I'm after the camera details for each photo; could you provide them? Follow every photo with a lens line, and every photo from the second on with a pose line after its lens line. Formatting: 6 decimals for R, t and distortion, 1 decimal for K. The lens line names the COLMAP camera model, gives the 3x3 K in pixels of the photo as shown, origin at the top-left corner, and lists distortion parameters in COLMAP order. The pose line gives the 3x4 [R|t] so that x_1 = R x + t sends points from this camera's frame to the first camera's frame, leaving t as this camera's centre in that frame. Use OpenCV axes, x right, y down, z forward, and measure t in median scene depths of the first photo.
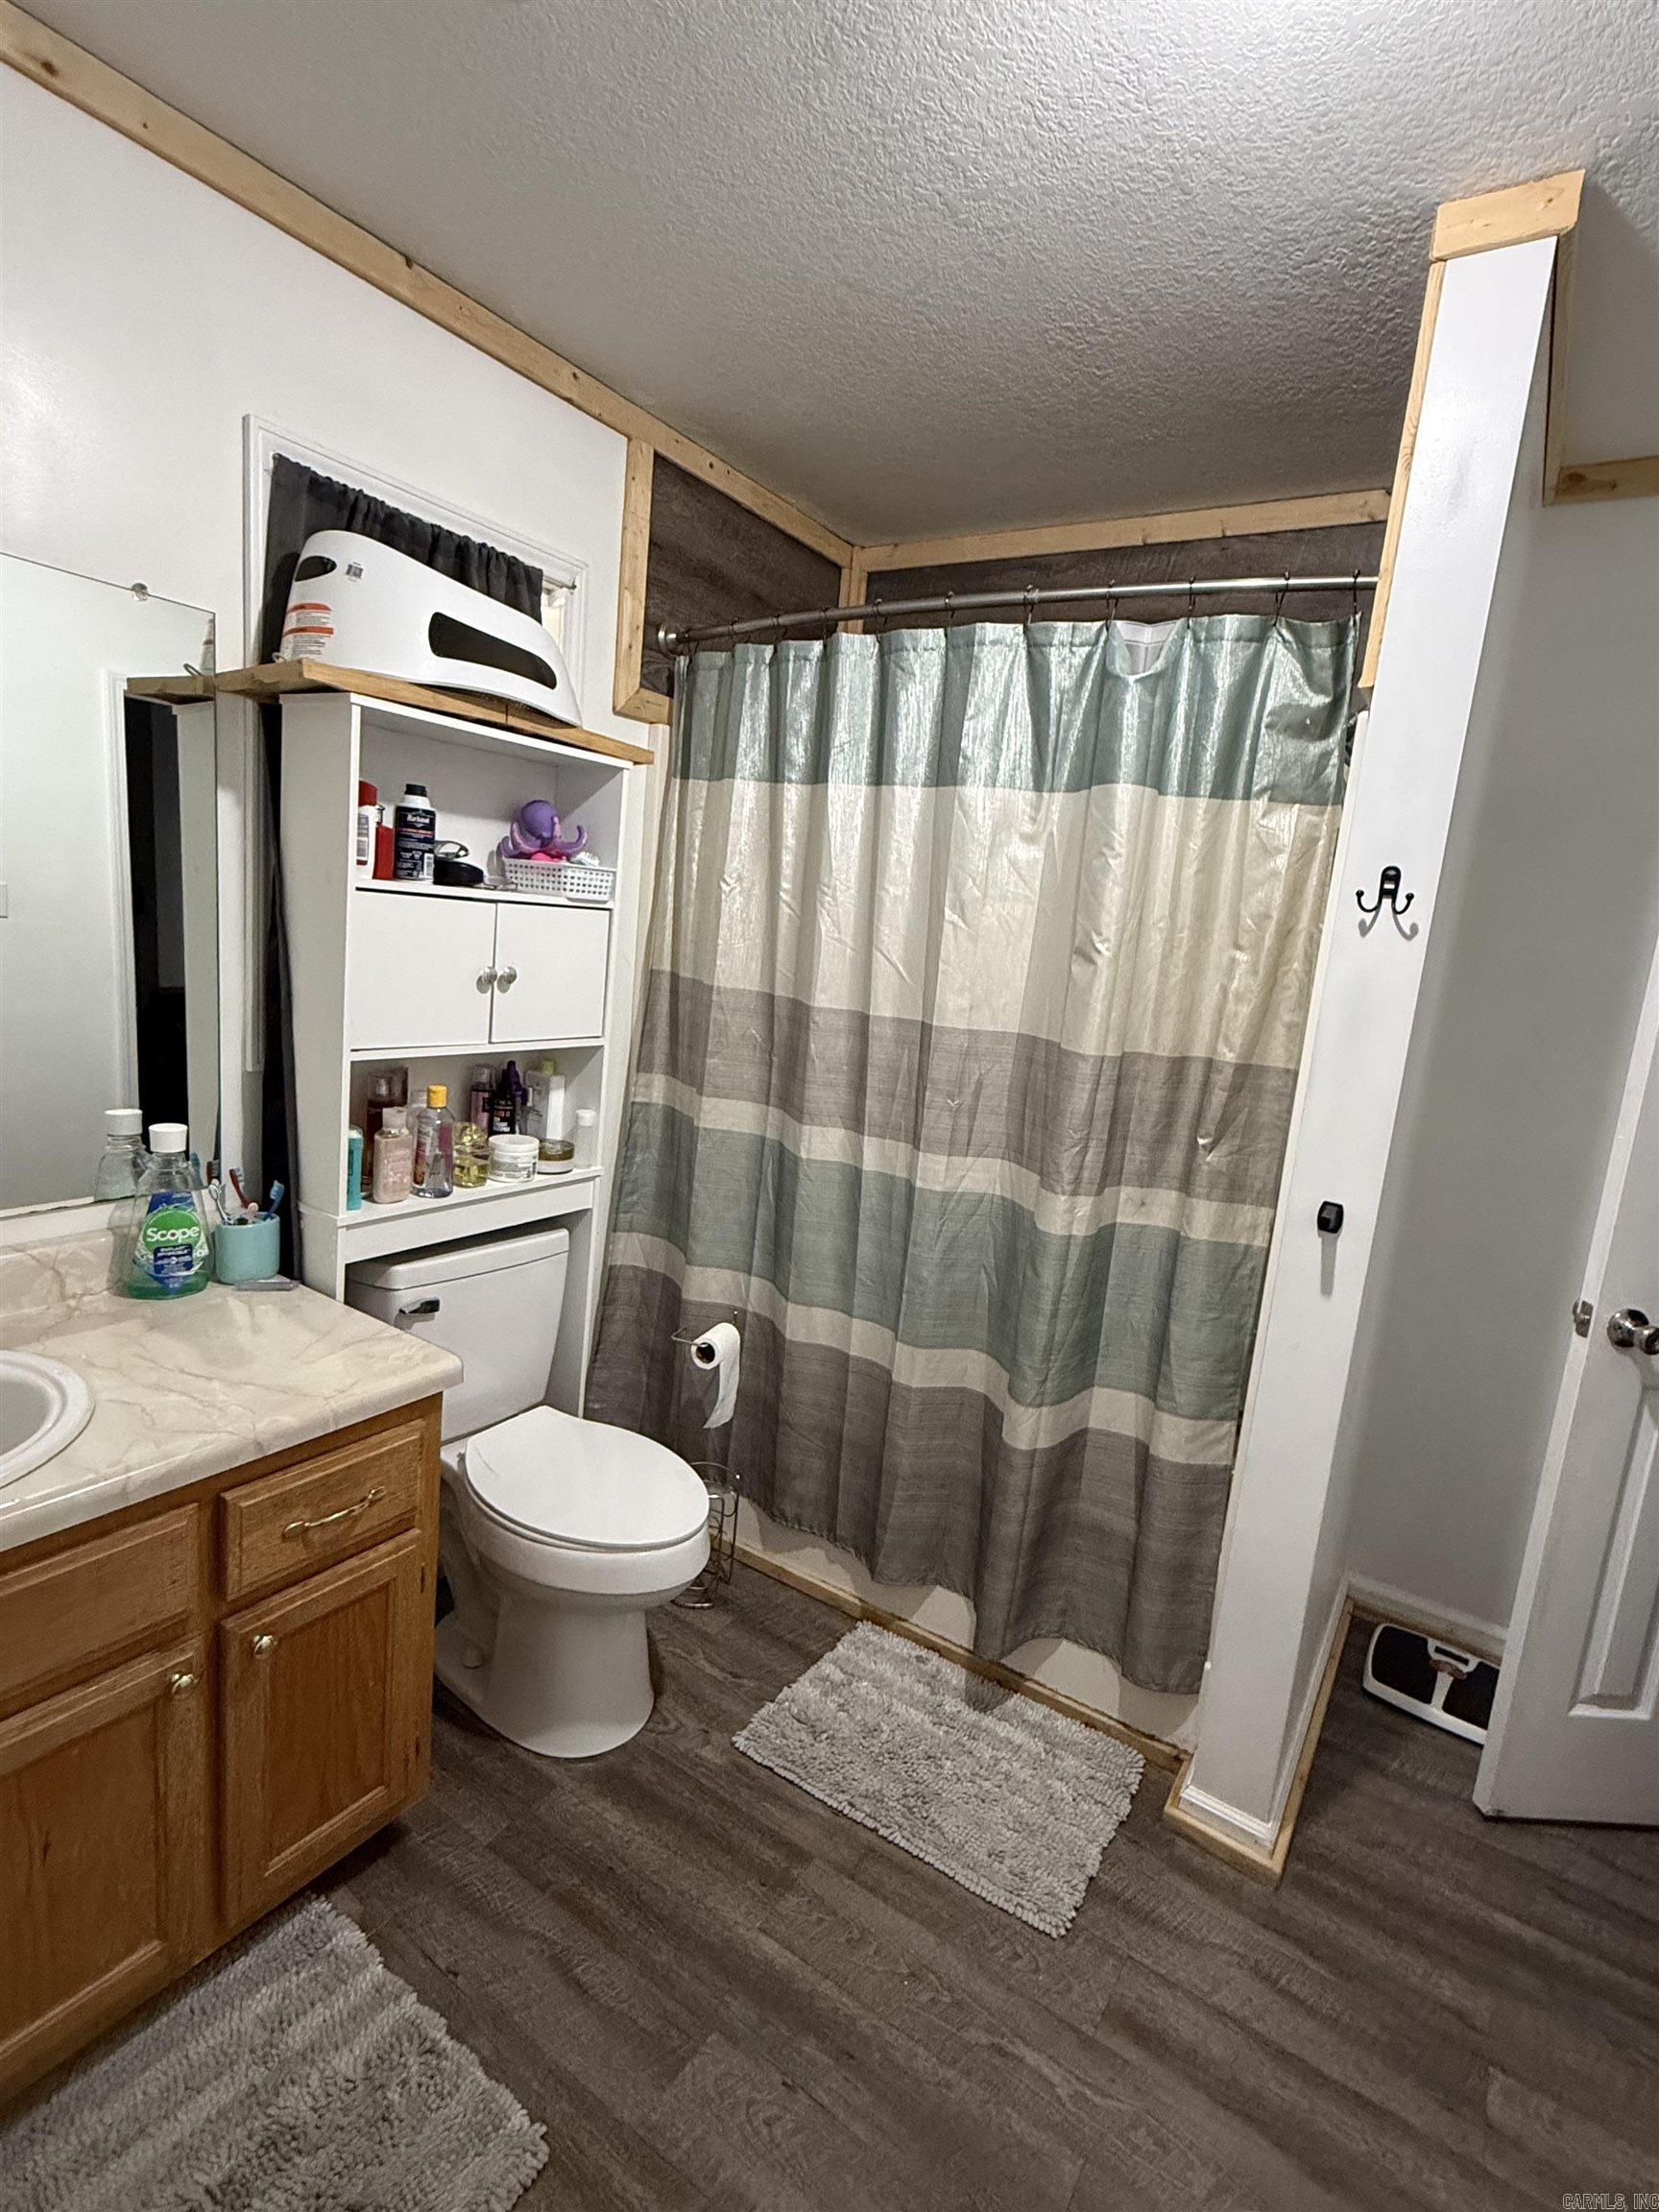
lens RADIAL K [[1090.1, 0, 829.6], [0, 1090.1, 1110.6], [0, 0, 1]] dist [0.001179, 0.000347]
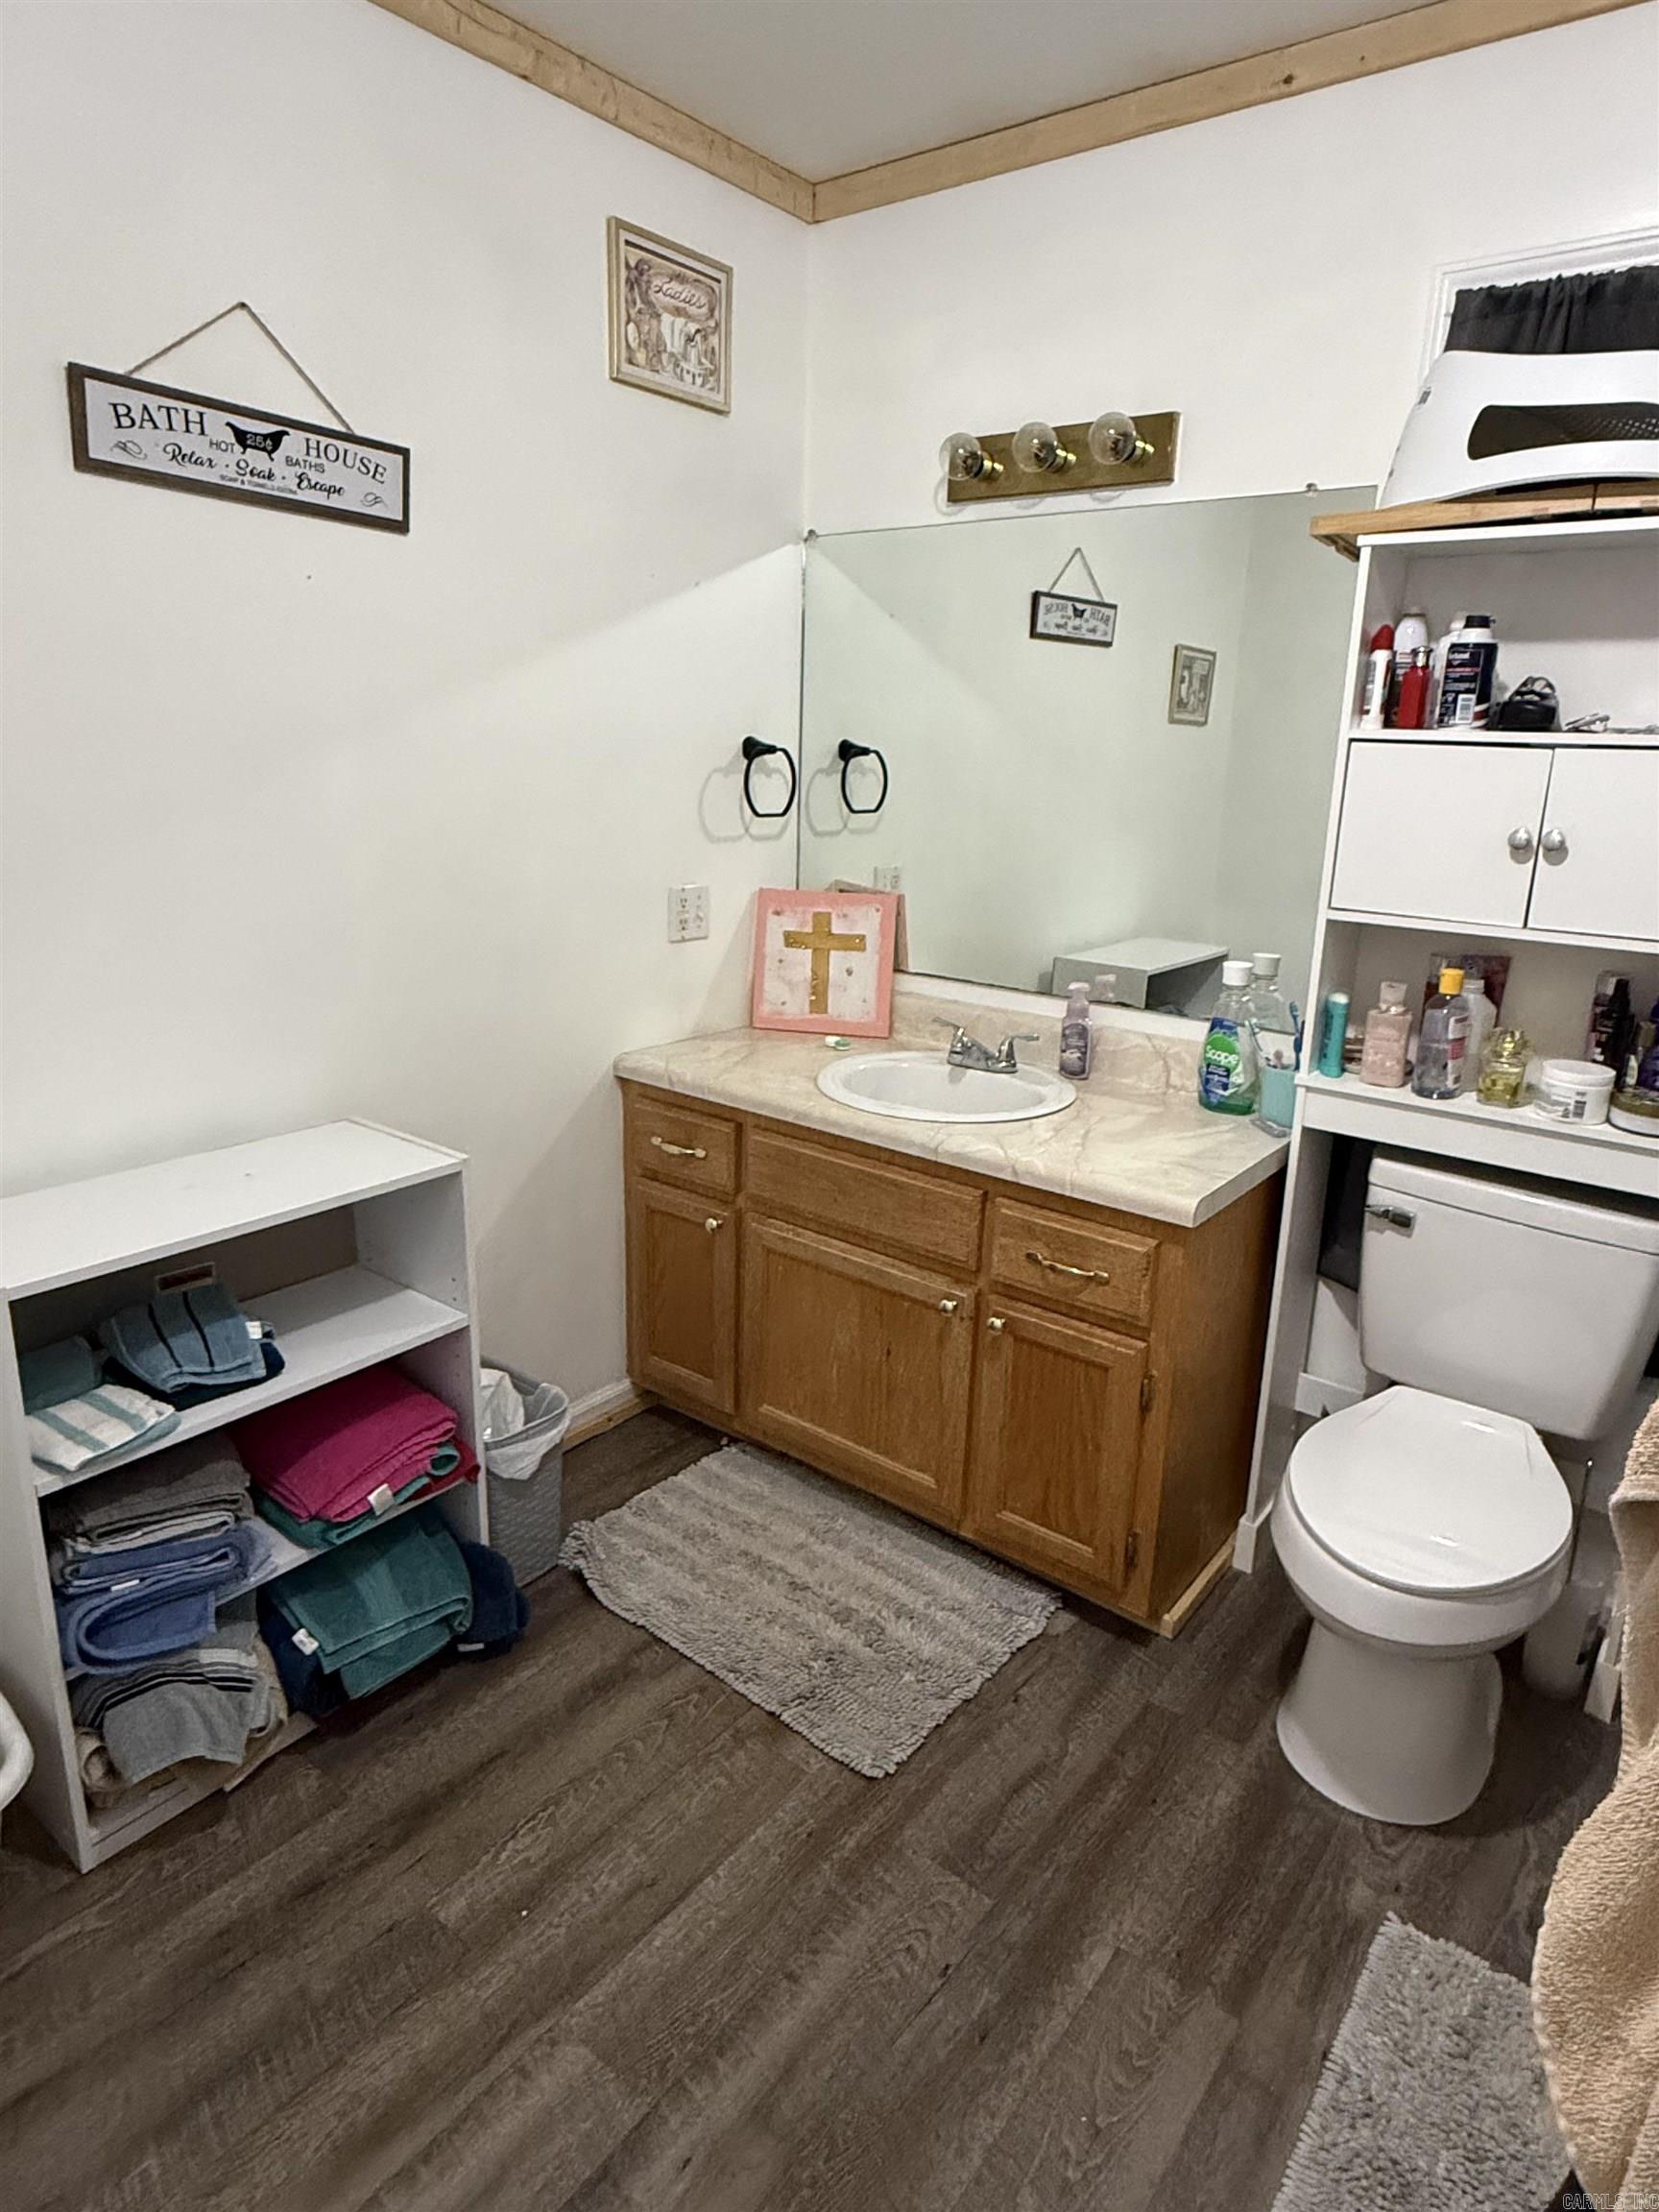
lens RADIAL K [[1295.4, 0, 830.7], [0, 1295.4, 1097.3], [0, 0, 1]] dist [0.004235, 0.003642]
pose [[-0.085243, 0.179254, -0.980103, 0.784842], [-0.205522, 0.959365, 0.193336, -0.025486], [0.974933, 0.217913, -0.044938, 0.658459]]
